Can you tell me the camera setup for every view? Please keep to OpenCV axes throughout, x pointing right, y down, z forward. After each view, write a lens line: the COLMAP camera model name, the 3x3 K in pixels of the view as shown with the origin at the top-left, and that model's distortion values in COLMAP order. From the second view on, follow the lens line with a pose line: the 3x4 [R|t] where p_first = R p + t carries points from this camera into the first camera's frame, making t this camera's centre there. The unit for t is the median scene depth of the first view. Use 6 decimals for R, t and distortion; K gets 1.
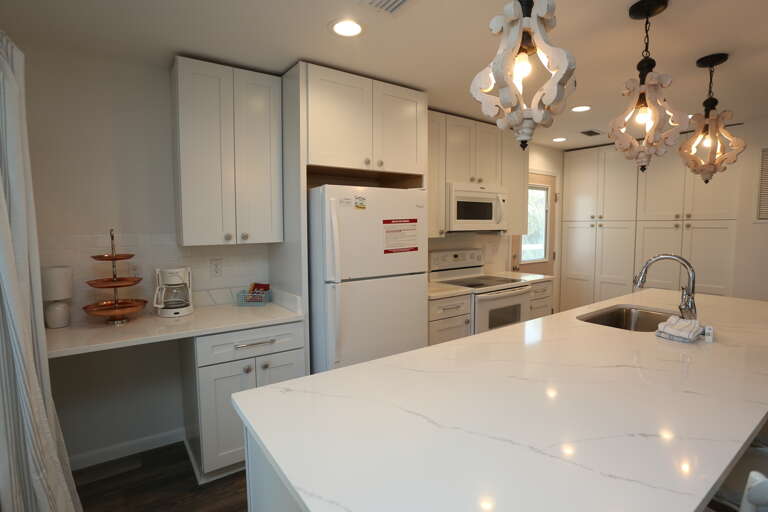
lens RADIAL K [[395.2, 0, 388.8], [0, 395.2, 255.8], [0, 0, 1]] dist [-0.038064, 0.015151]
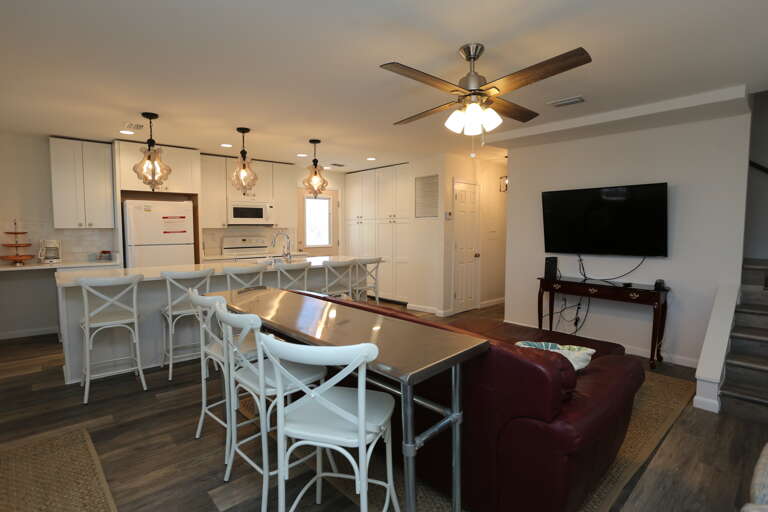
lens RADIAL K [[395.2, 0, 387.6], [0, 395.2, 259.6], [0, 0, 1]] dist [-0.038064, 0.015151]
pose [[0.994785, -0.004739, 0.101886, 0.875280], [0.004695, 0.999989, 0.000672, 0.125522], [-0.101888, -0.000190, 0.994796, -1.044539]]
